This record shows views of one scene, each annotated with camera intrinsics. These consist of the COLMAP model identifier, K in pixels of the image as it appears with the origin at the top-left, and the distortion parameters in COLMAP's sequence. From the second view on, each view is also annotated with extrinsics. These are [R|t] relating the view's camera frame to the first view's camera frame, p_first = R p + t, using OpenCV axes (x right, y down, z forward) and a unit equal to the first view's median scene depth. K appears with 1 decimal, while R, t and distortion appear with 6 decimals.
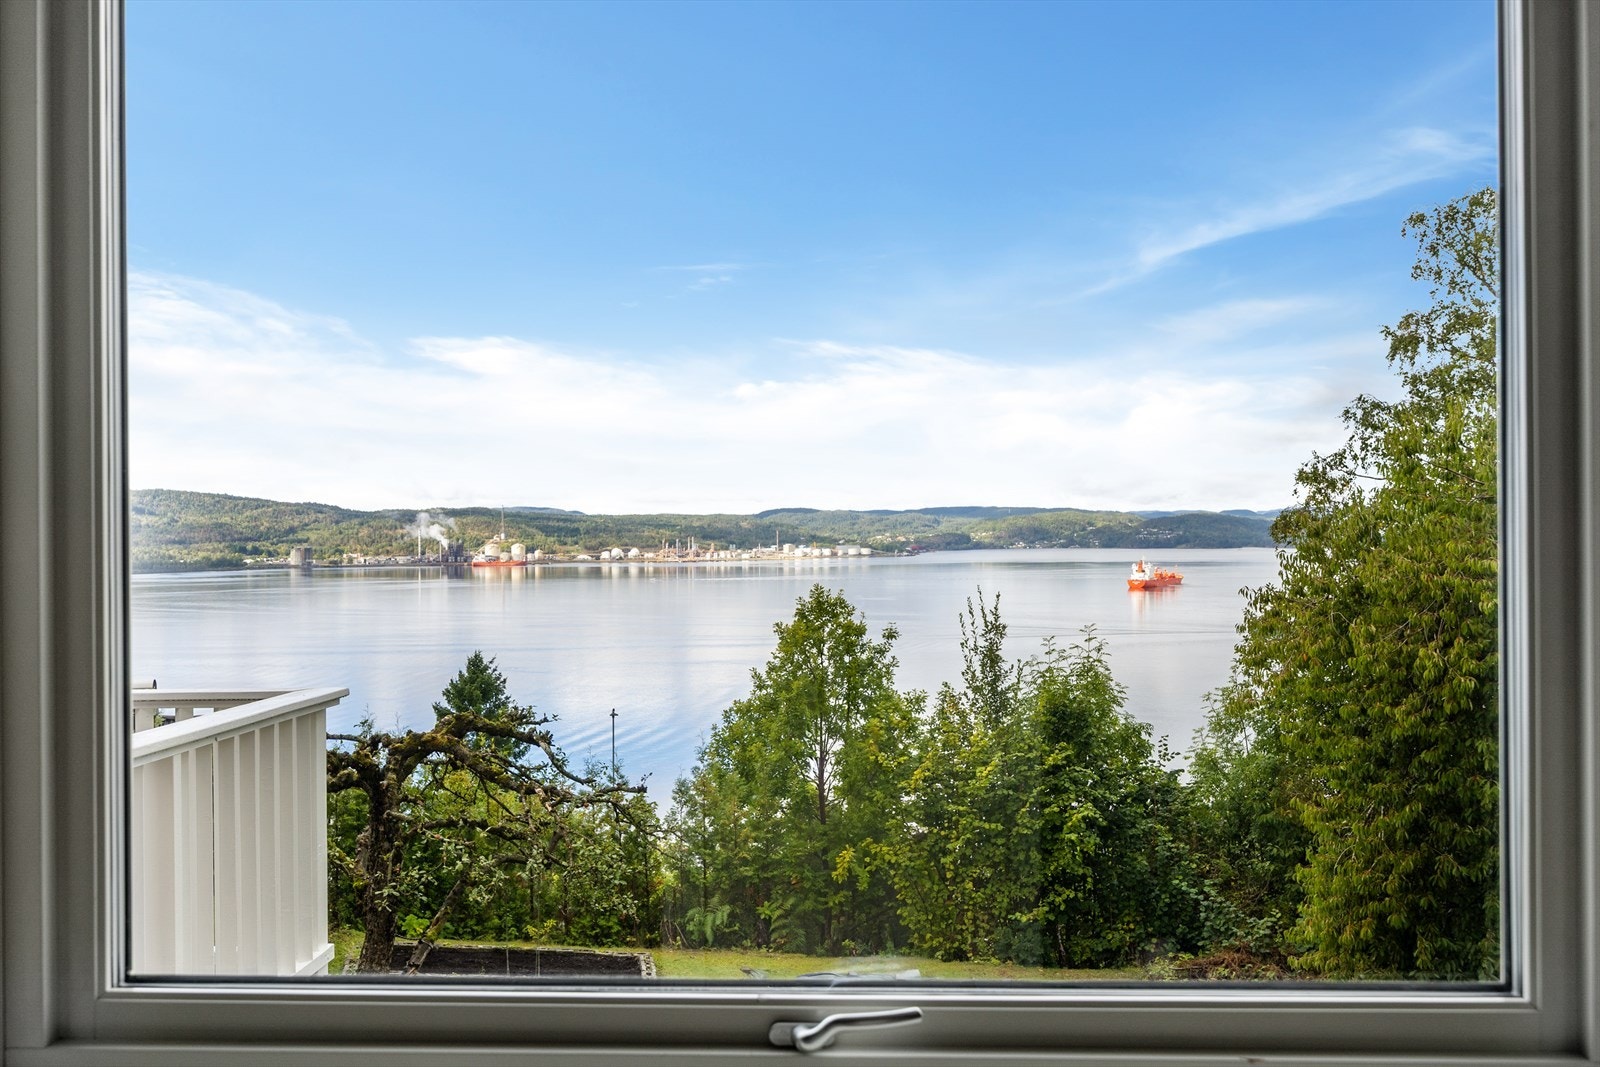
lens RADIAL K [[1638.0, 0, 801.8], [0, 1638.0, 538.8], [0, 0, 1]] dist [-0.002084, 0.000000]
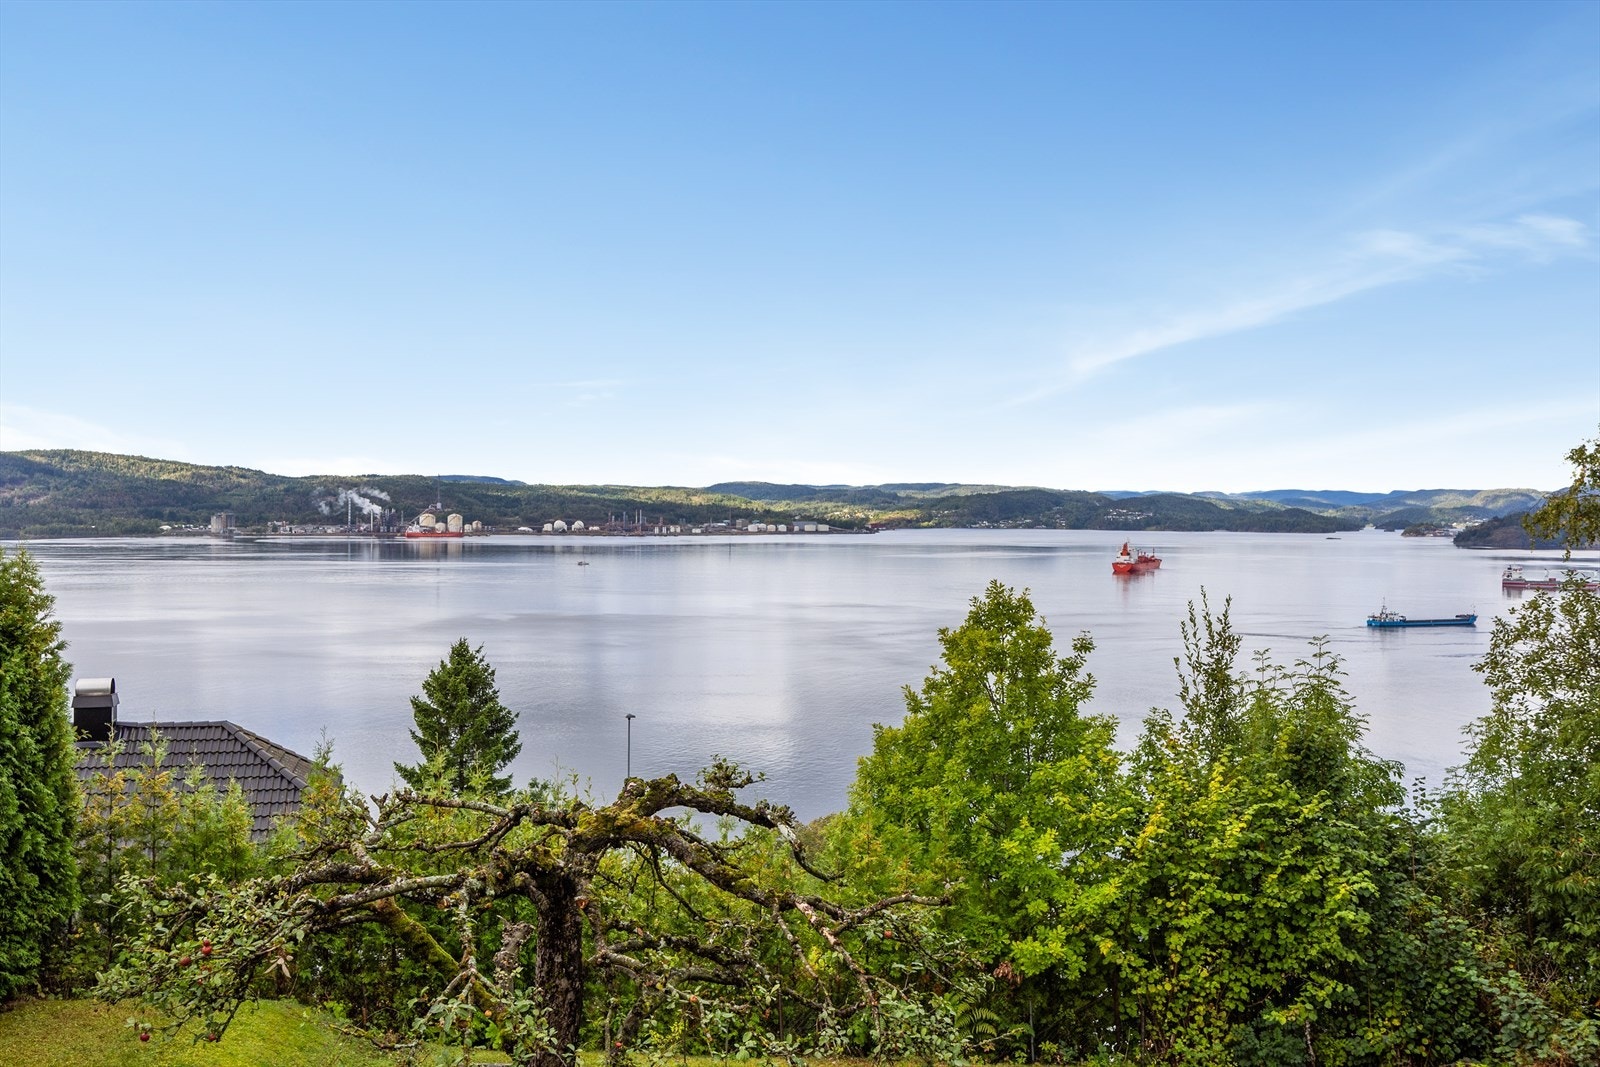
lens RADIAL K [[1638.0, 0, 755.1], [0, 1638.0, 530.7], [0, 0, 1]] dist [-0.002084, 0.000000]
pose [[0.999360, 0.016440, 0.031774, -0.132106], [-0.016801, 0.999797, 0.011107, -0.002984], [-0.031585, -0.011634, 0.999433, 0.222452]]
